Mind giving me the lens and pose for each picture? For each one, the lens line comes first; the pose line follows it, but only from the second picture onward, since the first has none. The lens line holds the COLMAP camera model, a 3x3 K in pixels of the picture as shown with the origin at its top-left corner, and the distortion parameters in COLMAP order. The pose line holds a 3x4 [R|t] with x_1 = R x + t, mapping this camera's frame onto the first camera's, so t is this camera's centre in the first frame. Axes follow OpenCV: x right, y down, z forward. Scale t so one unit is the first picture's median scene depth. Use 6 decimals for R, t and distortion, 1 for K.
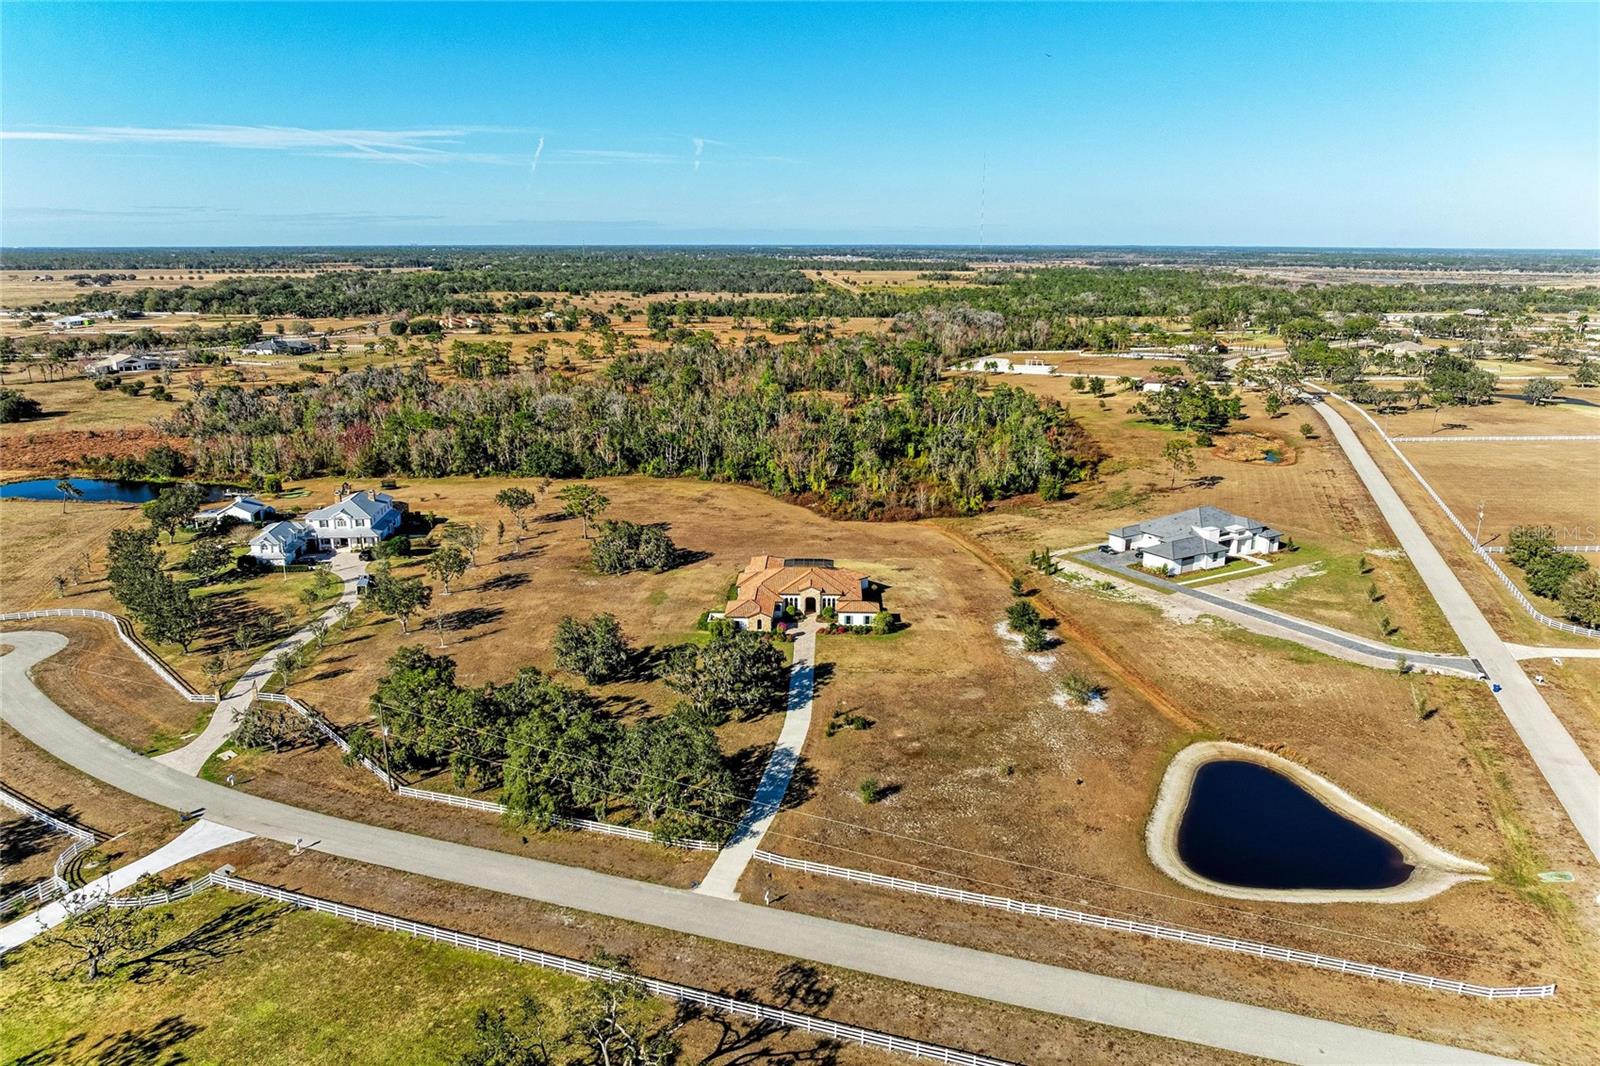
lens RADIAL K [[1104.9, 0, 800.0], [0, 1104.9, 533.0], [0, 0, 1]] dist [-0.026691, -0.006151]
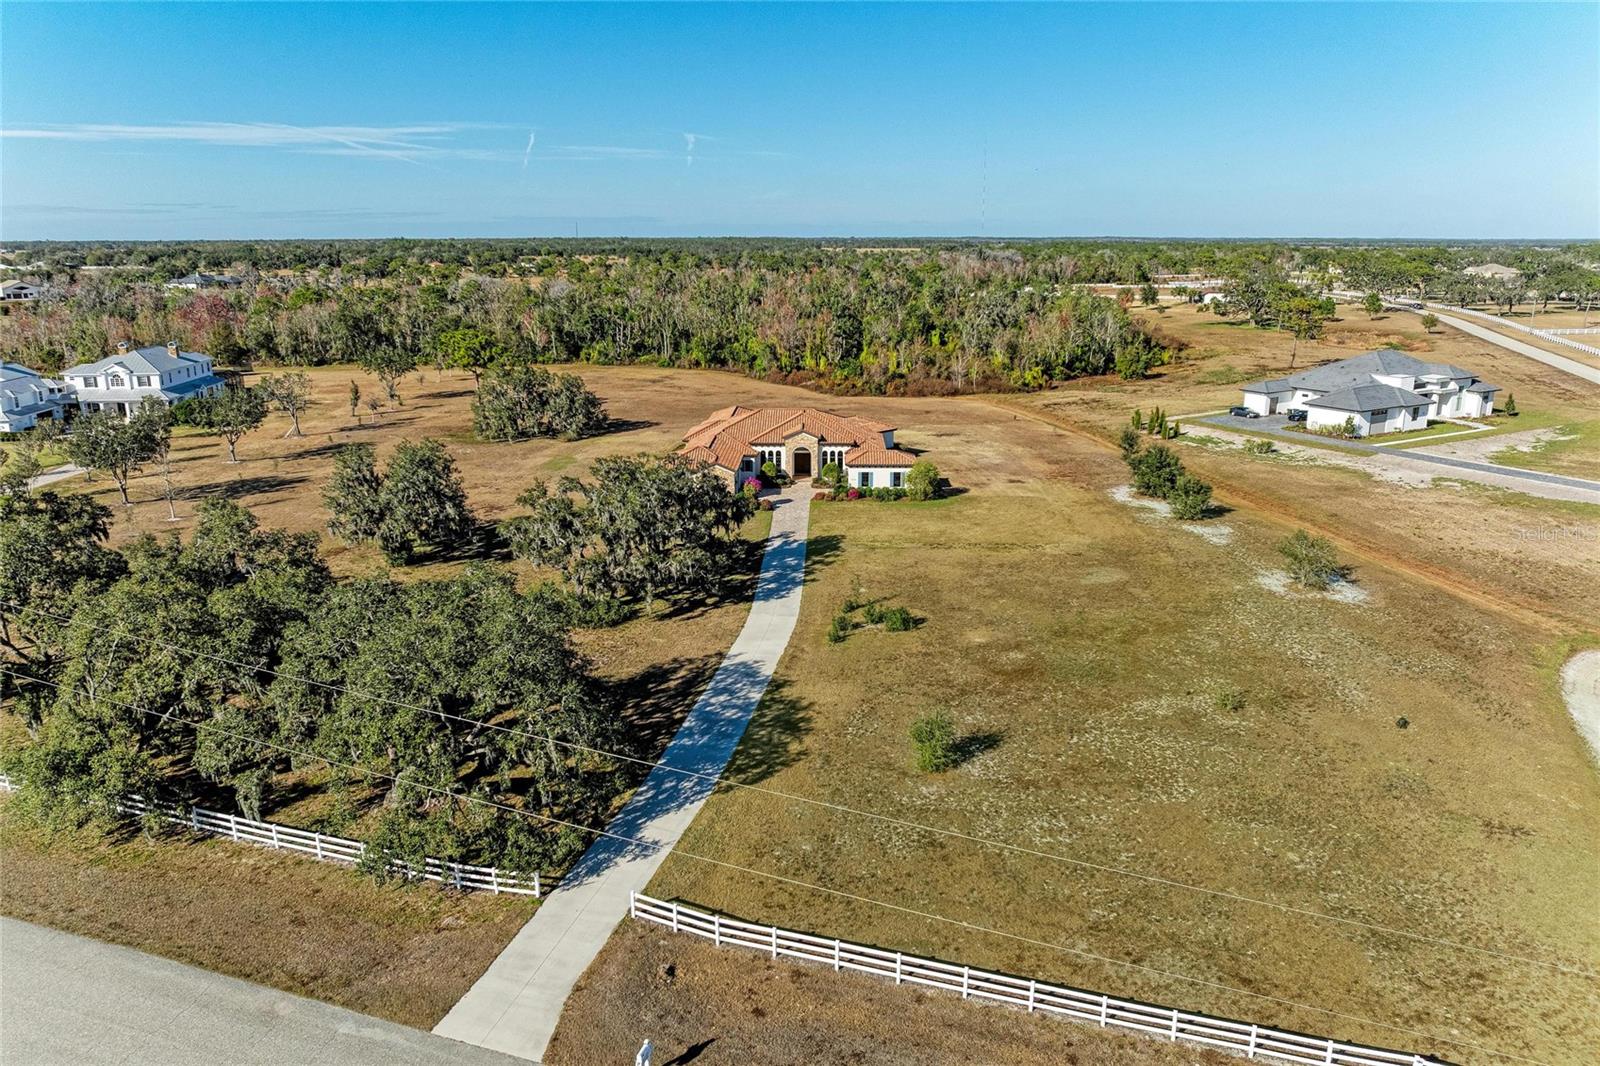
lens RADIAL K [[1104.9, 0, 800.0], [0, 1104.9, 533.0], [0, 0, 1]] dist [-0.026691, -0.006151]
pose [[0.999991, -0.004236, -0.000245, 0.008306], [0.004237, 0.999986, 0.003022, 0.102077], [0.000232, -0.003023, 0.999995, 0.388458]]
